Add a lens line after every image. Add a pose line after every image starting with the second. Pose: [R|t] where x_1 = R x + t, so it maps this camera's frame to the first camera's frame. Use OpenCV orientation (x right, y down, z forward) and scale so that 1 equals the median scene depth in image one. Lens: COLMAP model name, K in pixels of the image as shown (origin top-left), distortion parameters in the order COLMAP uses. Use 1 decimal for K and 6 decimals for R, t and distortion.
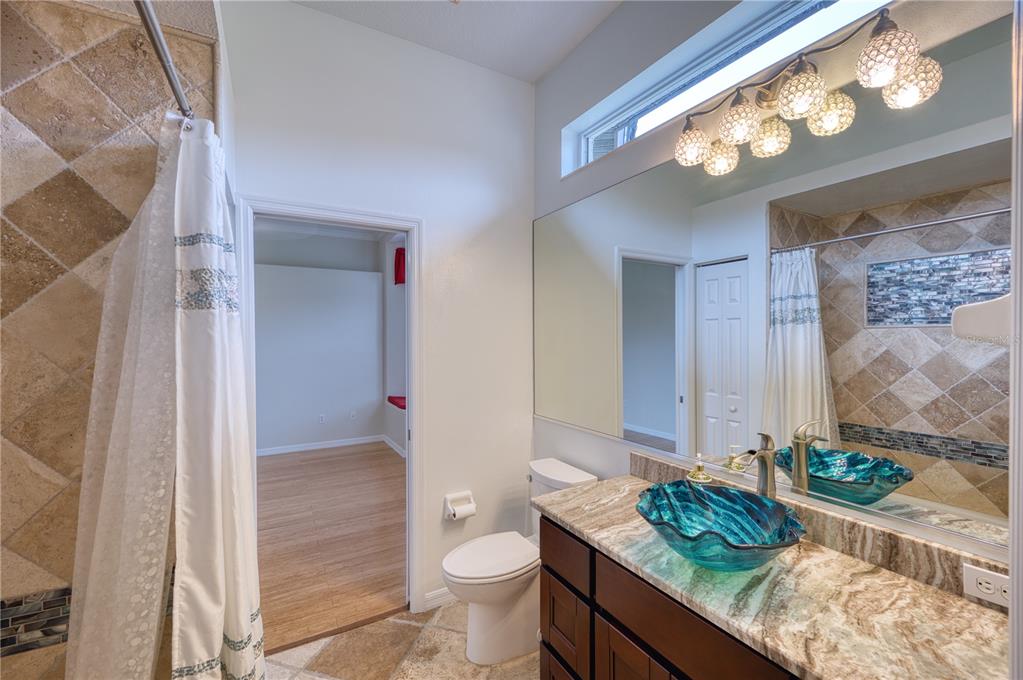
lens RADIAL K [[415.2, 0, 511.5], [0, 415.2, 341.9], [0, 0, 1]] dist [-0.020871, -0.000932]
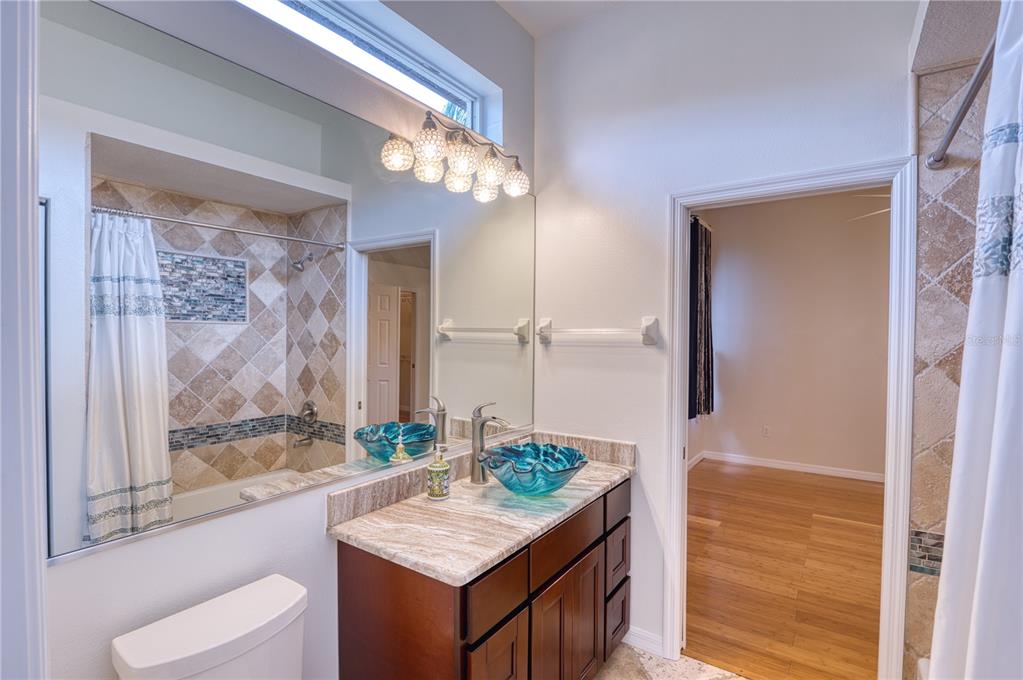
lens RADIAL K [[488.8, 0, 511.5], [0, 488.8, 340.0], [0, 0, 1]] dist [-0.003376, -0.000615]
pose [[-0.421648, -0.012307, 0.906676, -0.441420], [0.009527, 0.999793, 0.018002, -0.007952], [-0.906709, 0.016229, -0.421444, 0.795177]]
